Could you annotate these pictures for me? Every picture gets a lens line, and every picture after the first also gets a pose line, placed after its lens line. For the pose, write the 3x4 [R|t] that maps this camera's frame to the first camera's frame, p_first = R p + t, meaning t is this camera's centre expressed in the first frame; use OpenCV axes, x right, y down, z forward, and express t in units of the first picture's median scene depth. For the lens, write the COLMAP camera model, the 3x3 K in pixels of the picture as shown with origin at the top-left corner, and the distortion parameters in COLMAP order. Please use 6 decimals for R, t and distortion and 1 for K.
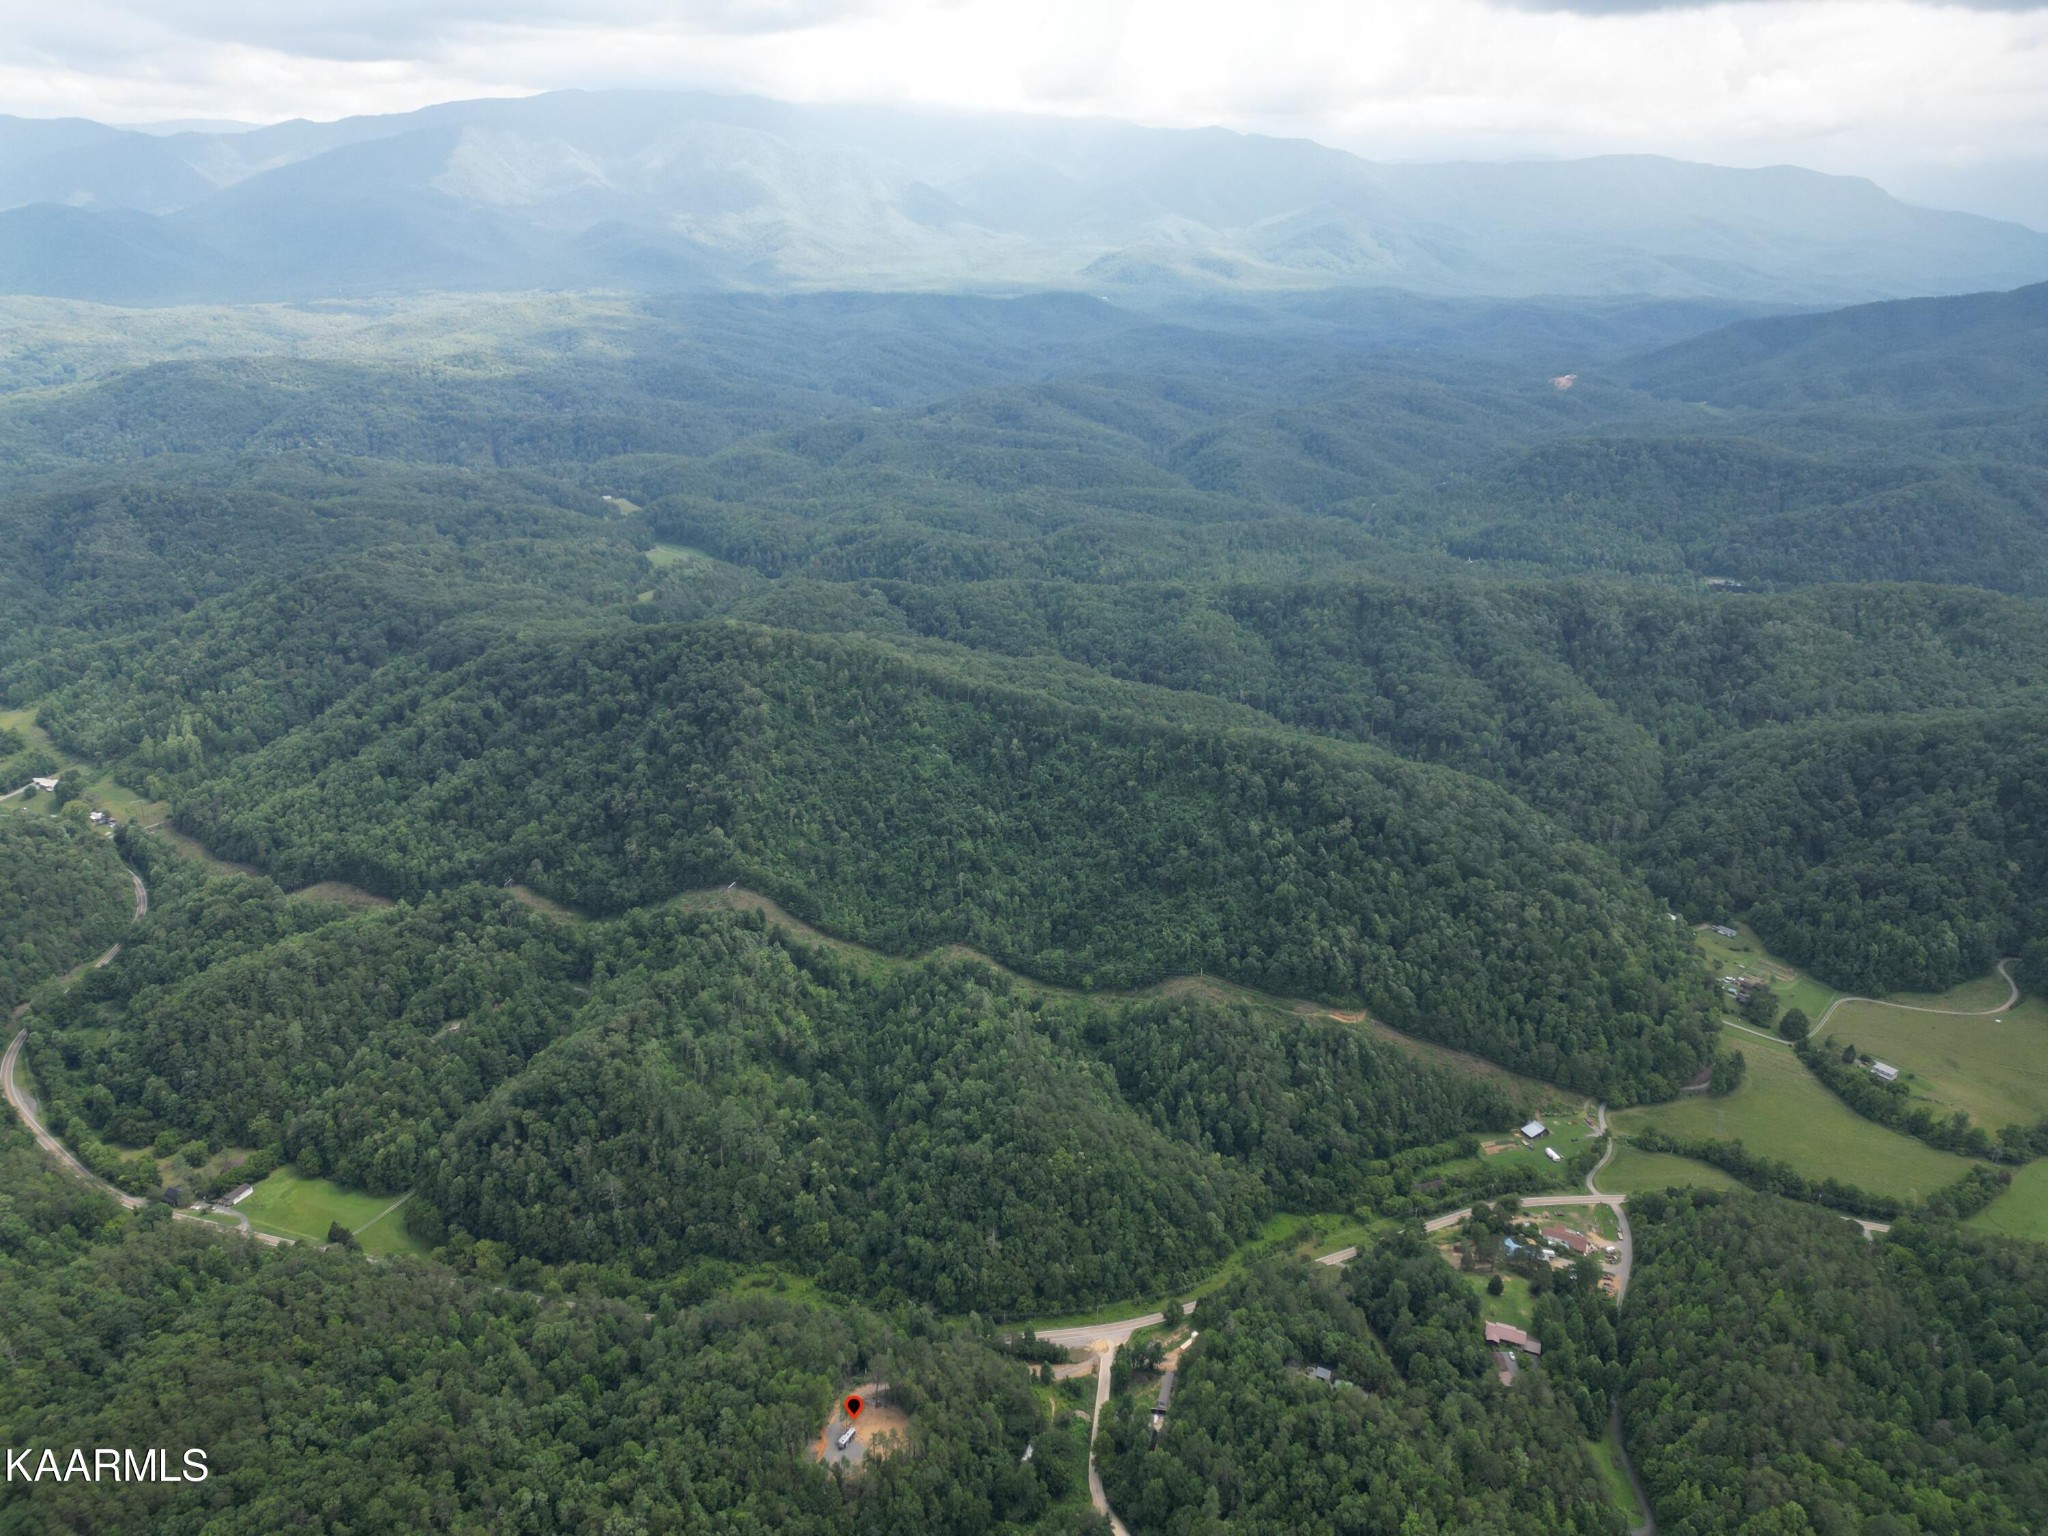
lens RADIAL K [[1449.8, 0, 1024.0], [0, 1449.8, 768.0], [0, 0, 1]] dist [0.111214, -0.115997]
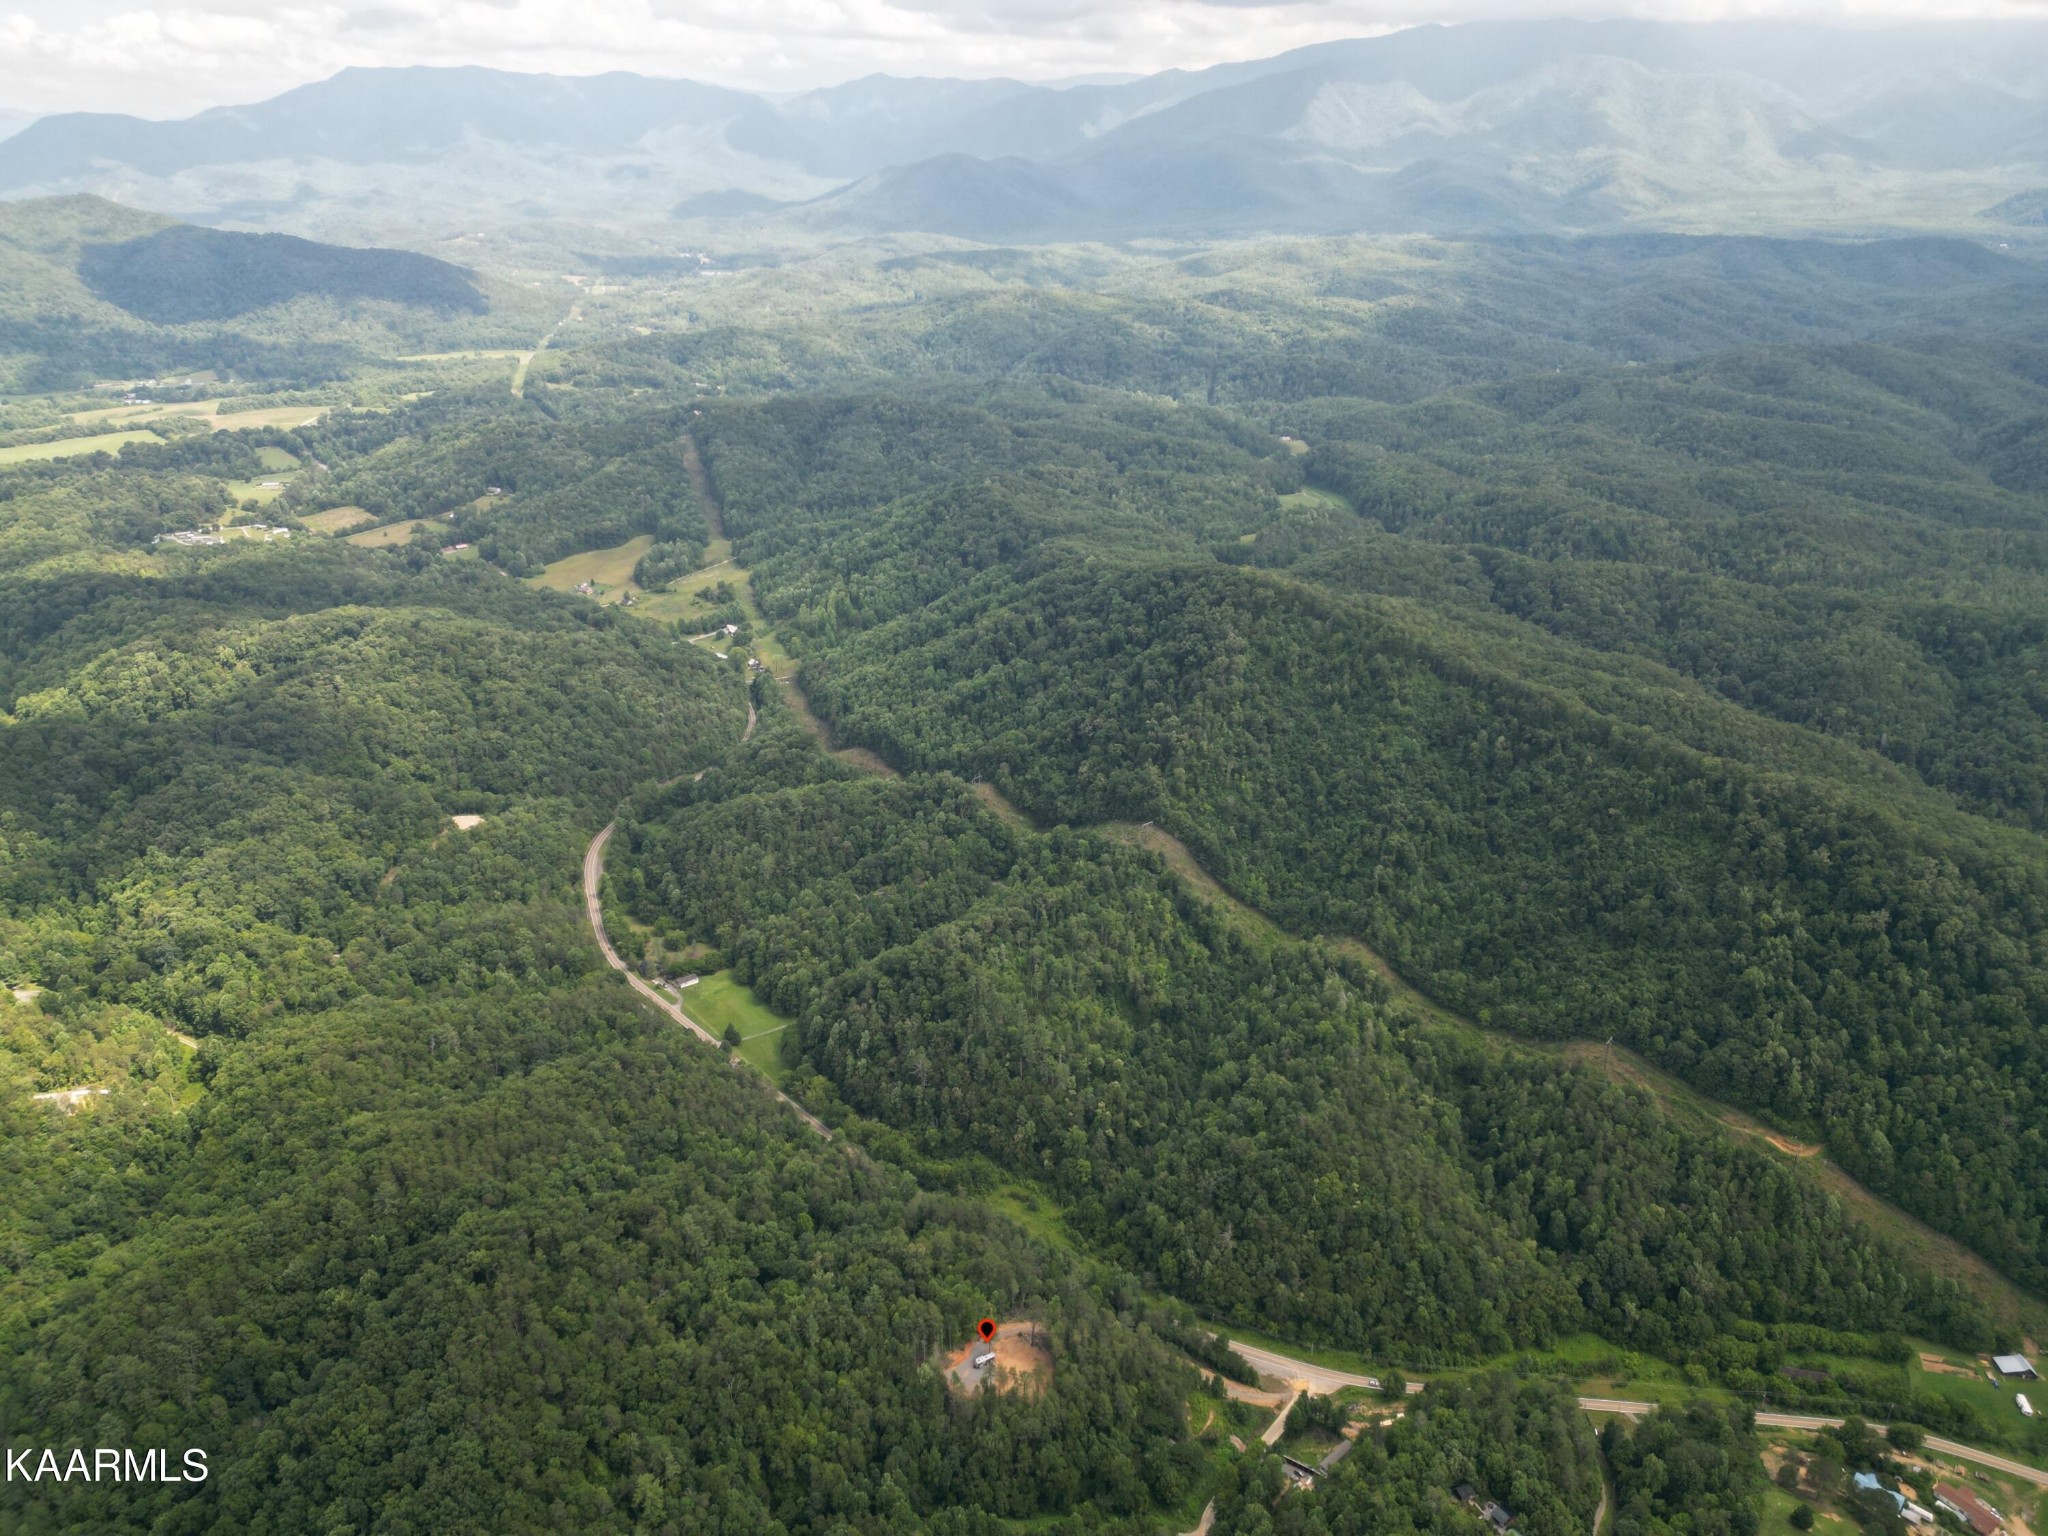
lens RADIAL K [[1449.8, 0, 1024.0], [0, 1449.8, 768.0], [0, 0, 1]] dist [0.111214, -0.115997]
pose [[0.856027, 0.195514, -0.478532, 0.202269], [-0.178580, 0.980571, 0.081177, -0.024664], [0.485106, 0.015967, 0.874310, 0.071214]]
